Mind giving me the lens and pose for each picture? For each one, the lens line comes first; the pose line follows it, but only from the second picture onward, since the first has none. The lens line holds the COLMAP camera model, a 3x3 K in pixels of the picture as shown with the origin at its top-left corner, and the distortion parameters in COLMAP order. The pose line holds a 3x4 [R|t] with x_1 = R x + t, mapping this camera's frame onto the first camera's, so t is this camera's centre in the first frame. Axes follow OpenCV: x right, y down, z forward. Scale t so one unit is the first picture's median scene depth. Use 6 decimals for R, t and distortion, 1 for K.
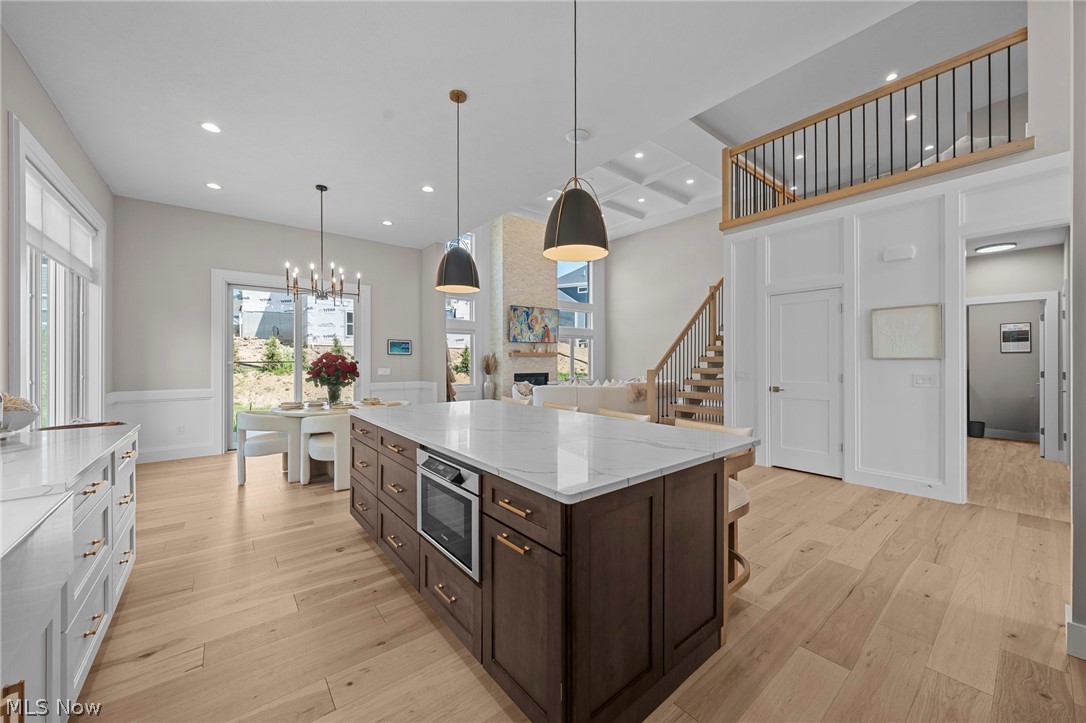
lens RADIAL K [[386.3, 0, 537.3], [0, 386.3, 361.1], [0, 0, 1]] dist [-0.000294, 0.000004]
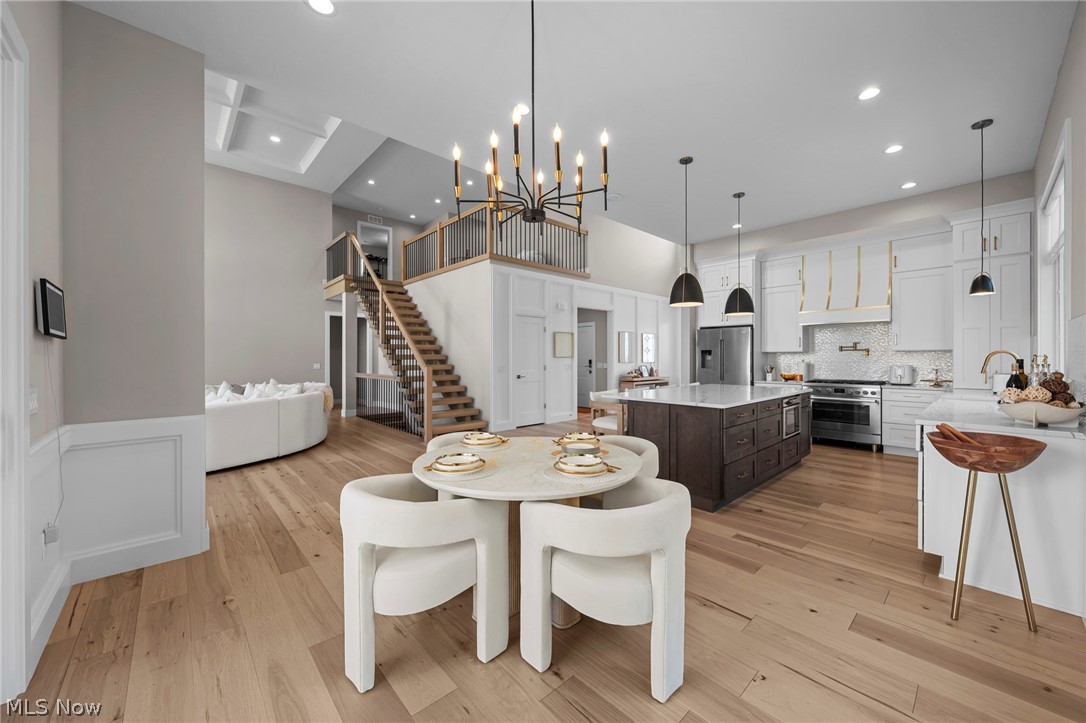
lens RADIAL K [[414.0, 0, 531.9], [0, 414.0, 361.0], [0, 0, 1]] dist [0.003102, 0.000140]
pose [[-0.056527, -0.006475, 0.998380, -1.397317], [-0.001043, 0.999979, 0.006426, -0.001091], [-0.998401, -0.000678, -0.056533, 1.404010]]
